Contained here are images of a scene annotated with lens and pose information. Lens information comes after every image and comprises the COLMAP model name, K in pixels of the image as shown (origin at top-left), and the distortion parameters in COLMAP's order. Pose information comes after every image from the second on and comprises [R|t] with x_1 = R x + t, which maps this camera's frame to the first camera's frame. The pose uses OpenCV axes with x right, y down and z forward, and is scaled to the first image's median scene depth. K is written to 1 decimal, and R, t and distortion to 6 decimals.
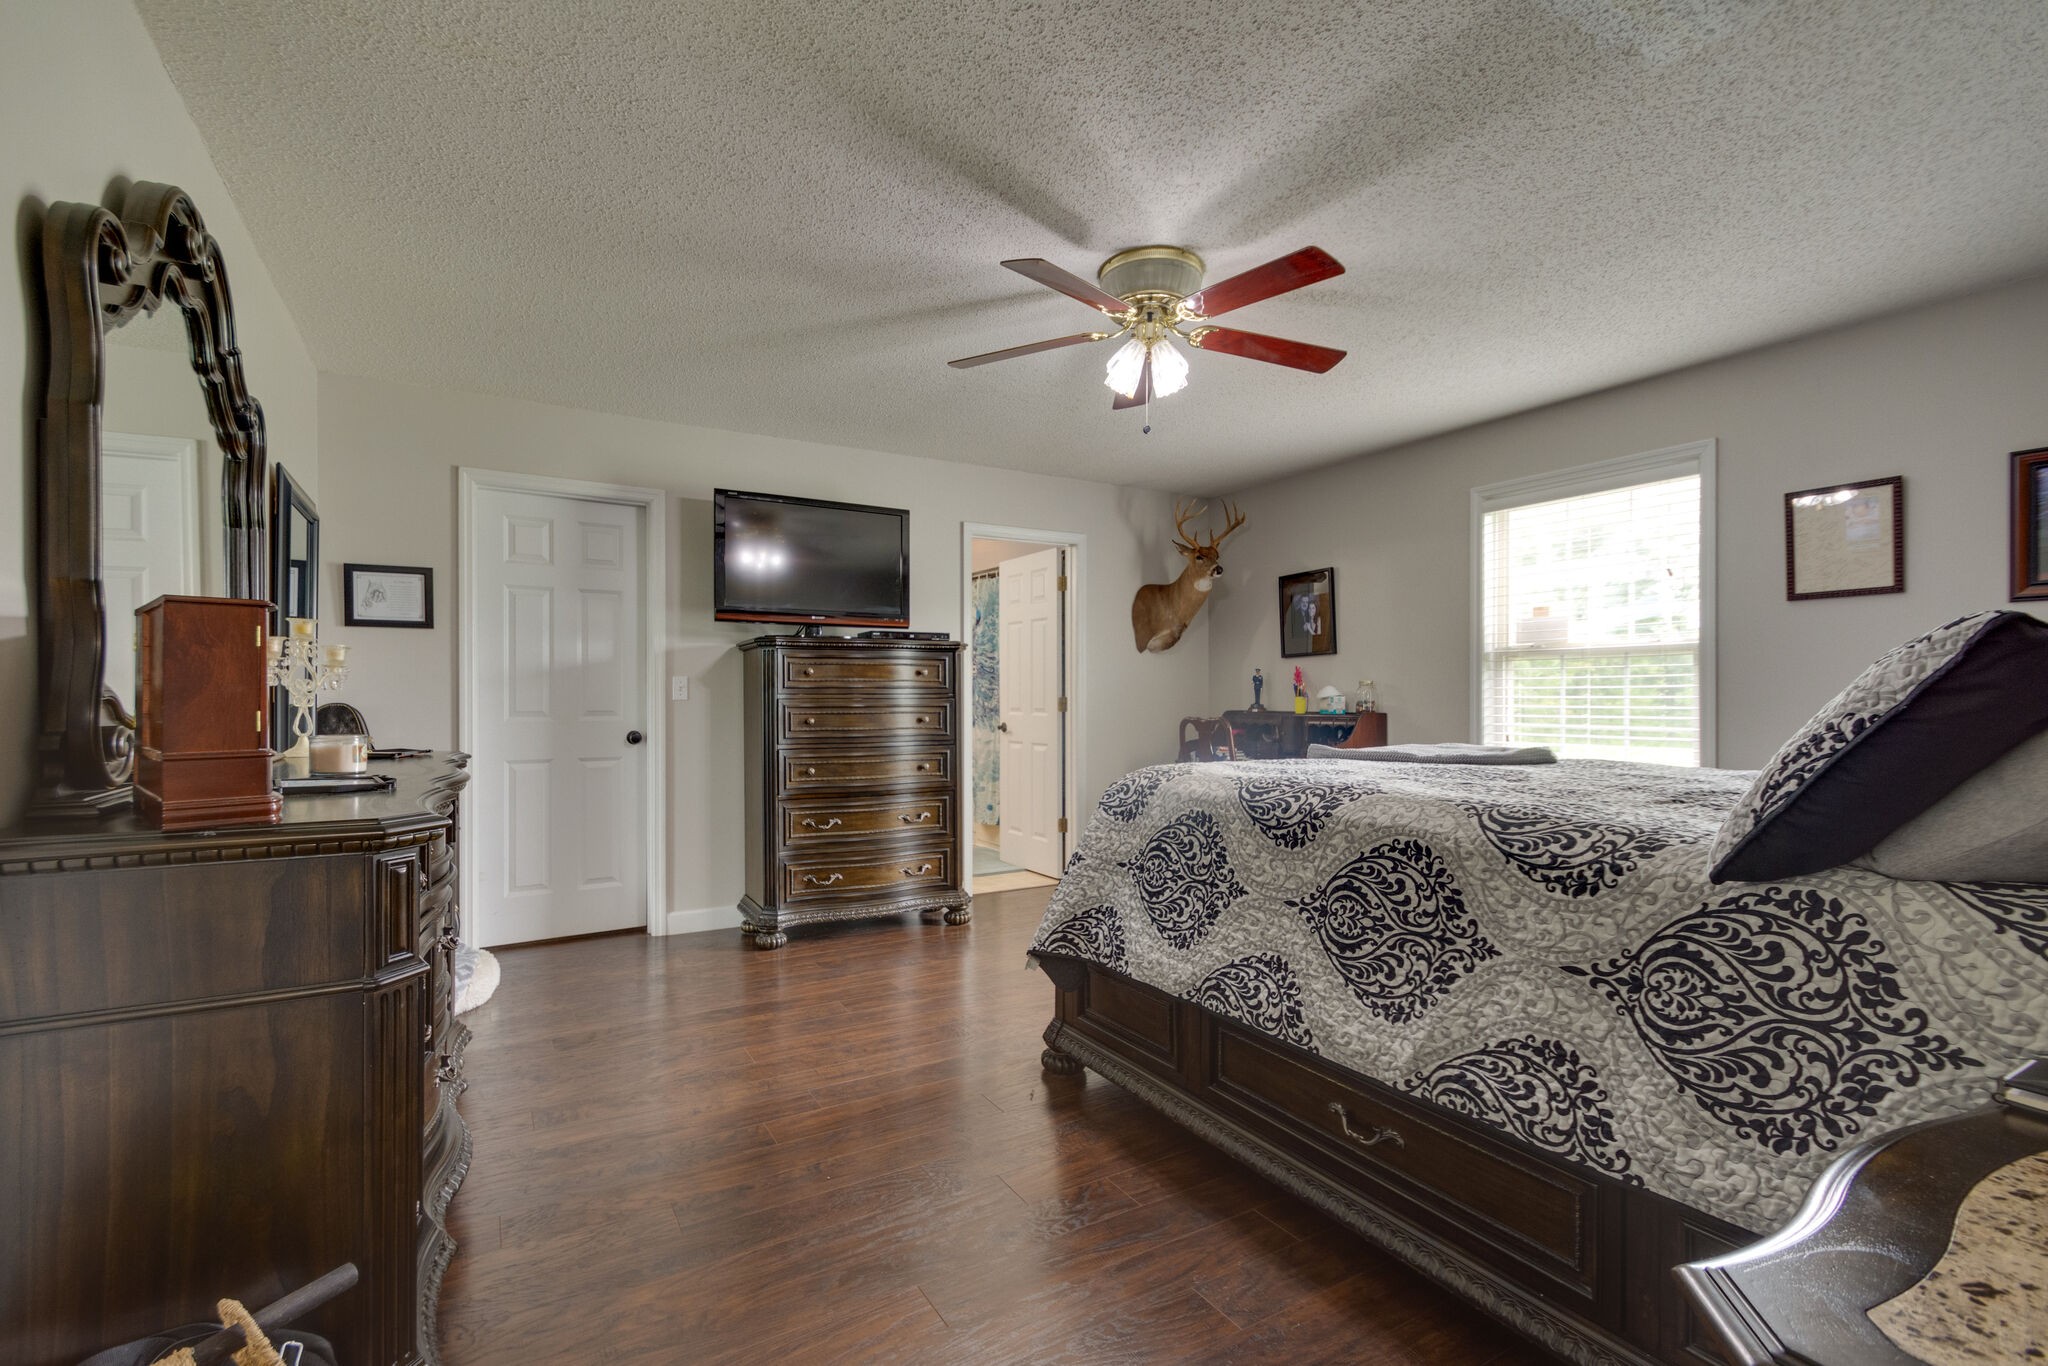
lens RADIAL K [[983.6, 0, 1020.5], [0, 983.6, 707.9], [0, 0, 1]] dist [-0.000543, -0.000146]
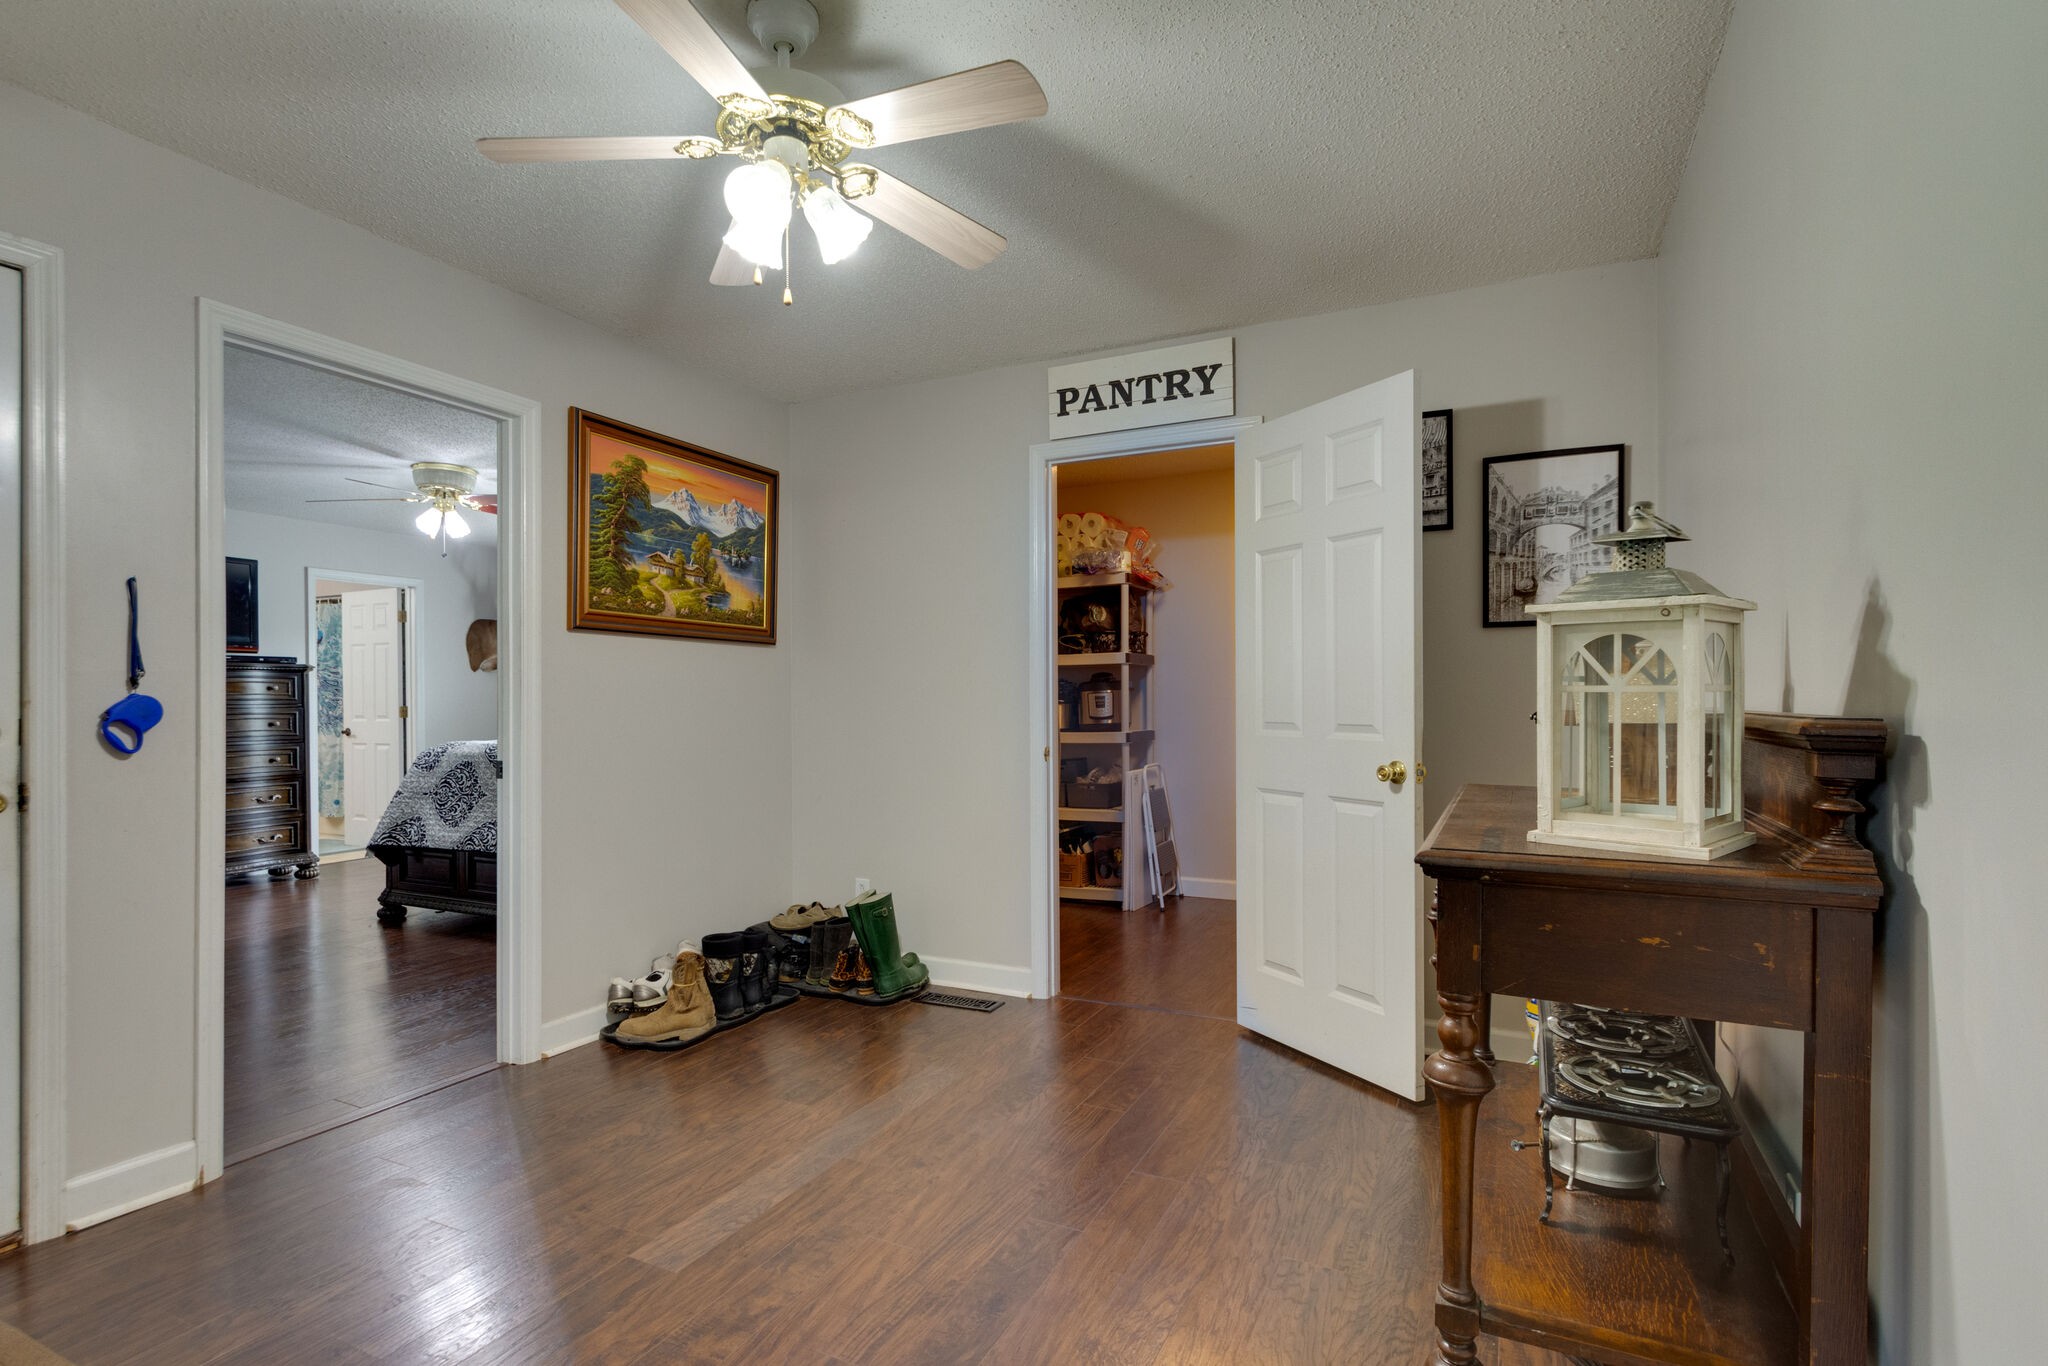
lens RADIAL K [[983.6, 0, 1020.5], [0, 983.6, 707.9], [0, 0, 1]] dist [-0.000543, -0.000146]
pose [[0.834280, -0.008951, 0.551269, 0.008728], [0.013298, 0.999904, -0.003889, 0.008825], [-0.551181, 0.010576, 0.834319, -0.639301]]
